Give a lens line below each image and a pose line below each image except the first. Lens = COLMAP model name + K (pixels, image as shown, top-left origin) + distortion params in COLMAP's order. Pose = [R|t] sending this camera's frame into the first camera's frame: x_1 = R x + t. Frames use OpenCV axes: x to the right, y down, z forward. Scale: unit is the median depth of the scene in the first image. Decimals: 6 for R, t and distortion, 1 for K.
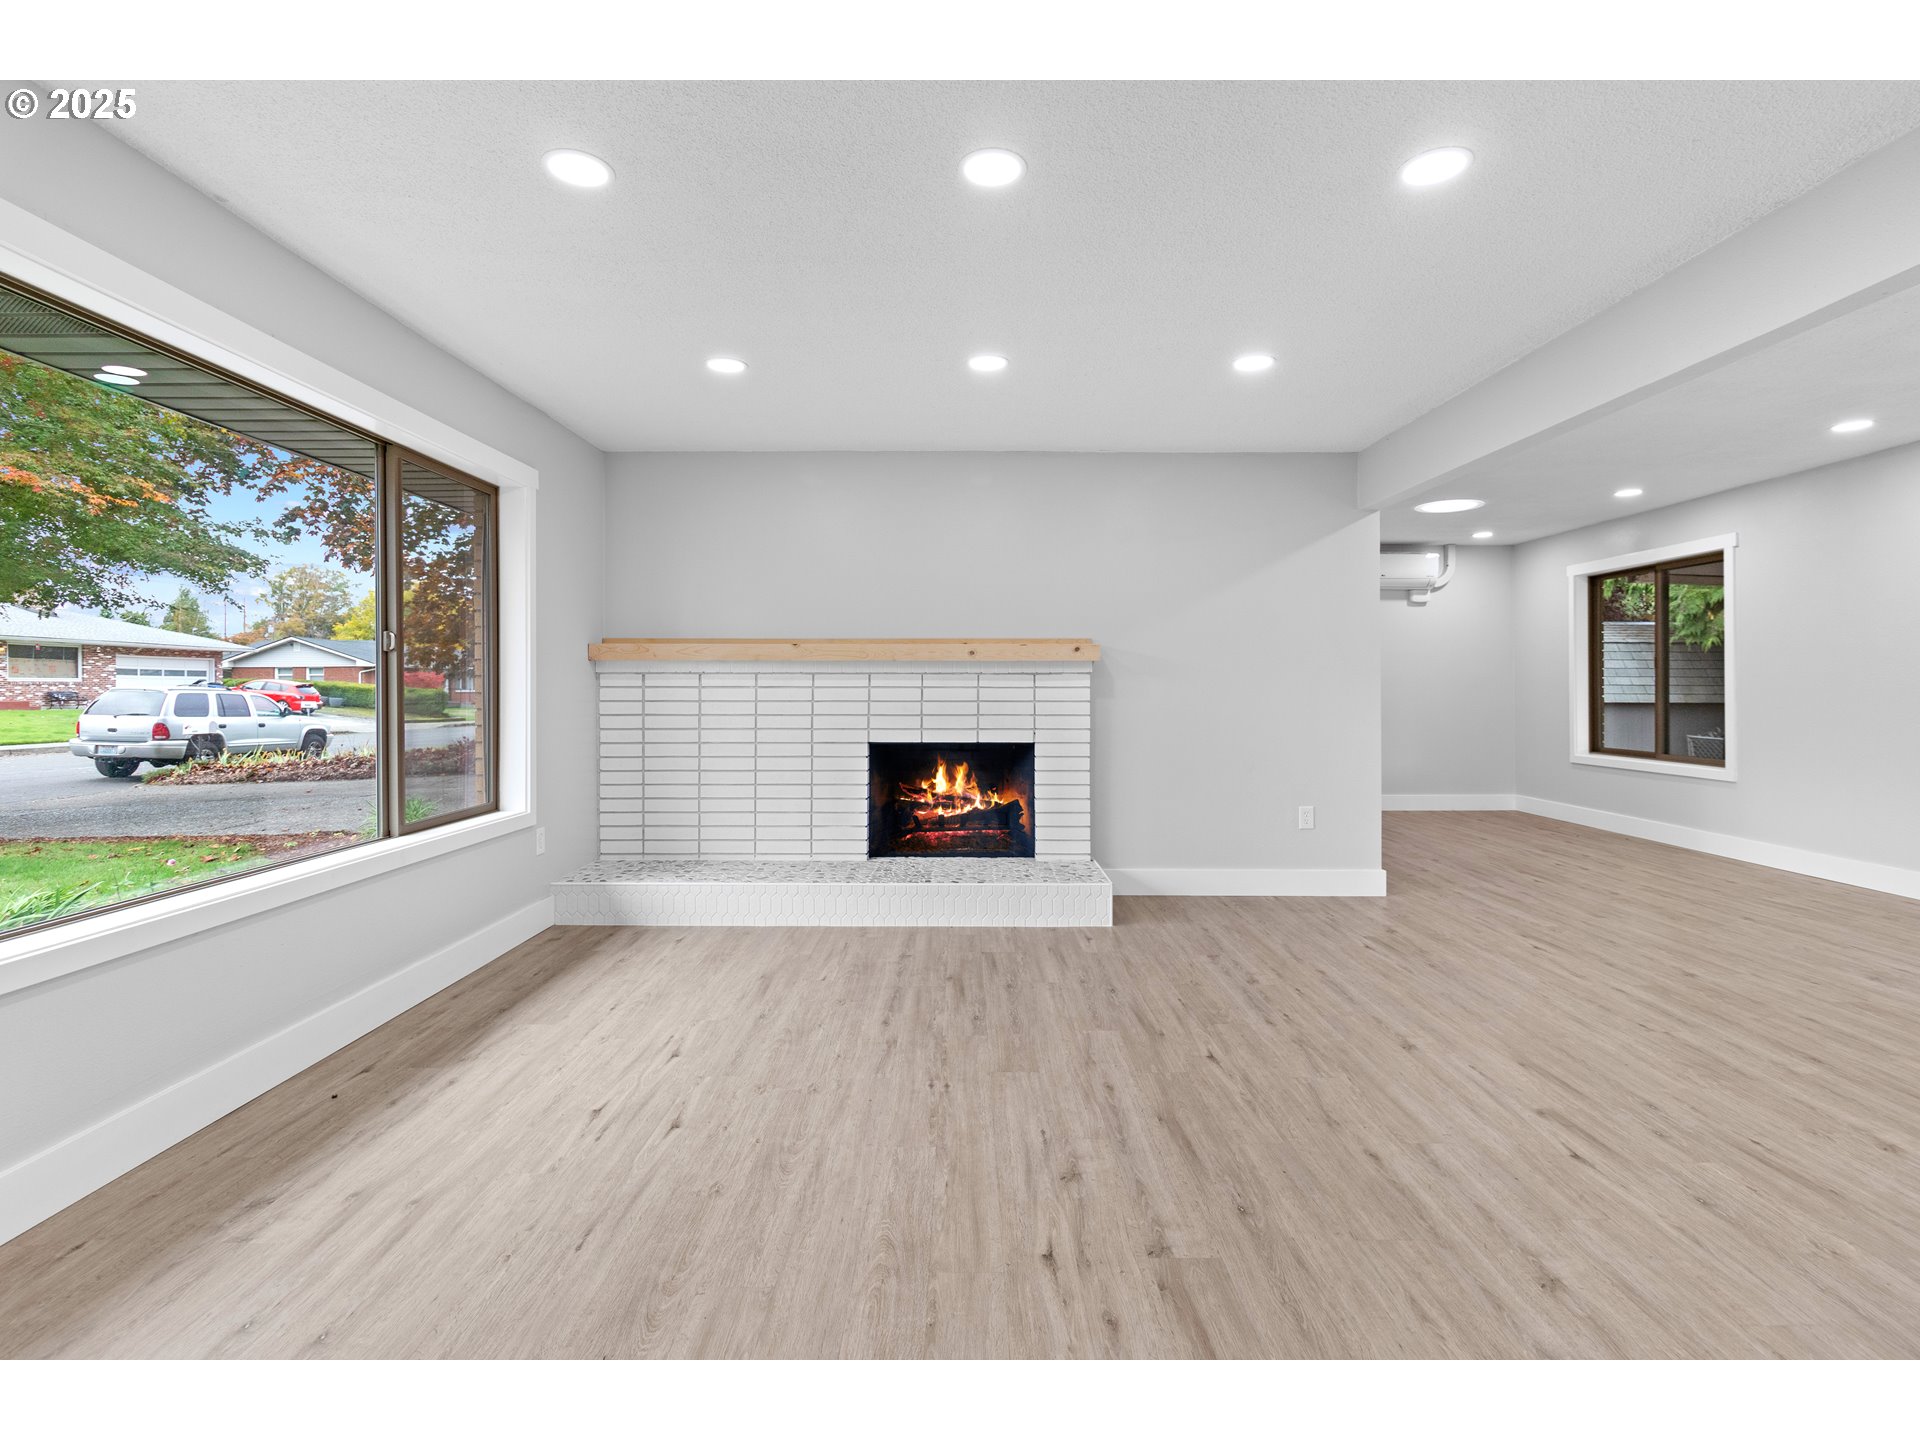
lens RADIAL K [[916.4, 0, 951.6], [0, 916.4, 686.6], [0, 0, 1]] dist [-0.002927, 0.001200]
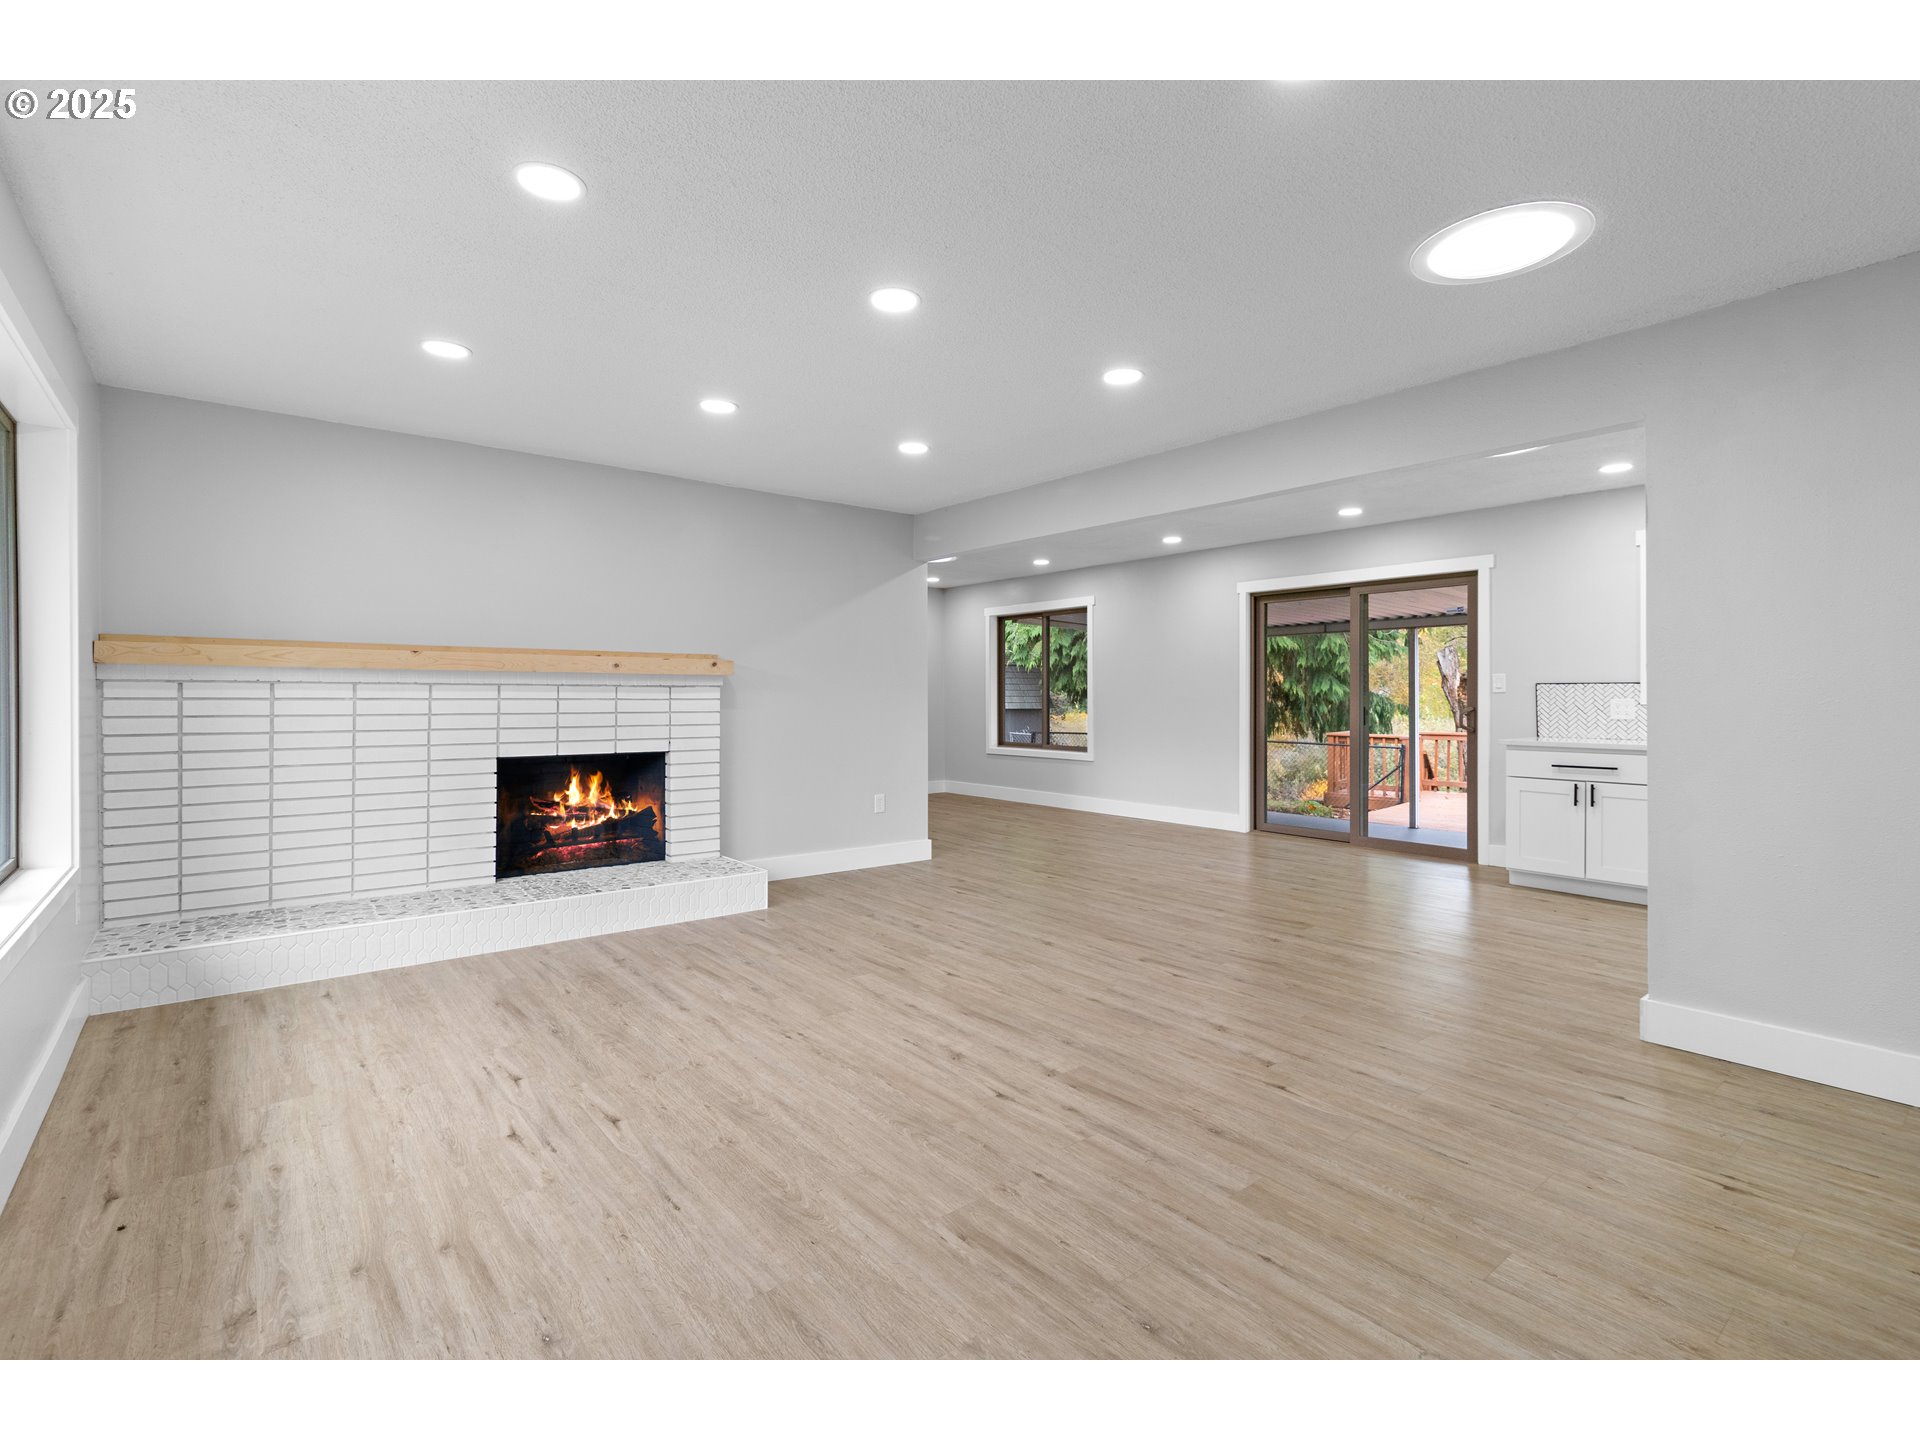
lens RADIAL K [[916.4, 0, 953.4], [0, 916.4, 704.1], [0, 0, 1]] dist [-0.002927, 0.001200]
pose [[0.774006, -0.004045, 0.633165, -0.325759], [-0.001786, 0.999962, 0.008571, -0.002938], [-0.633176, -0.007765, 0.773969, -0.025539]]
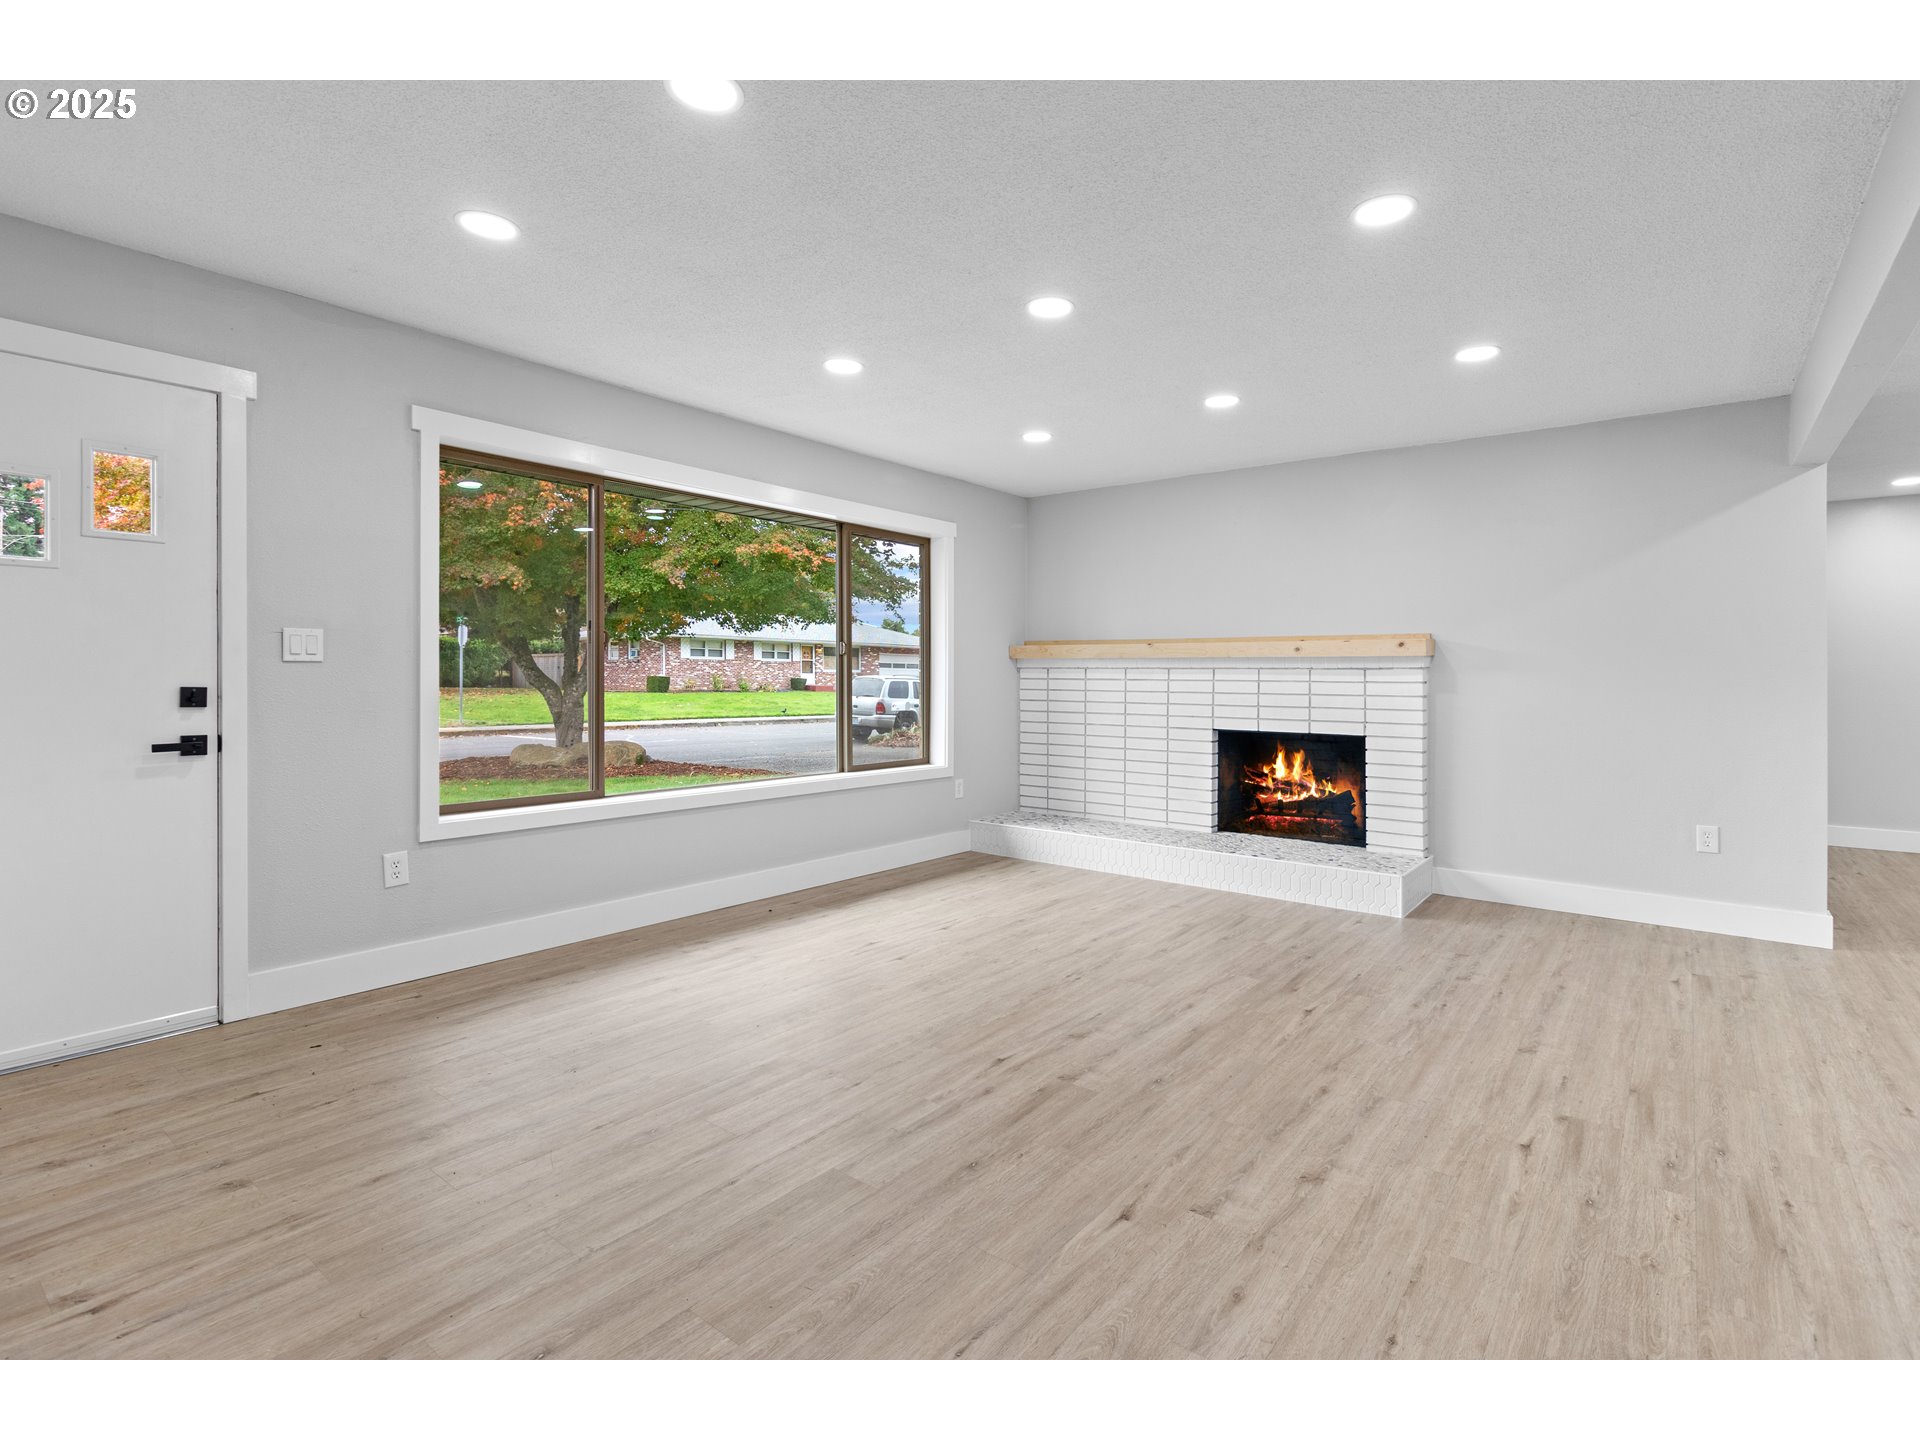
lens RADIAL K [[916.4, 0, 974.7], [0, 916.4, 681.6], [0, 0, 1]] dist [-0.002927, 0.001200]
pose [[0.793801, 0.010215, -0.608092, 0.367216], [-0.008815, 0.999947, 0.005291, -0.001266], [0.608114, 0.001160, 0.793849, -0.081104]]
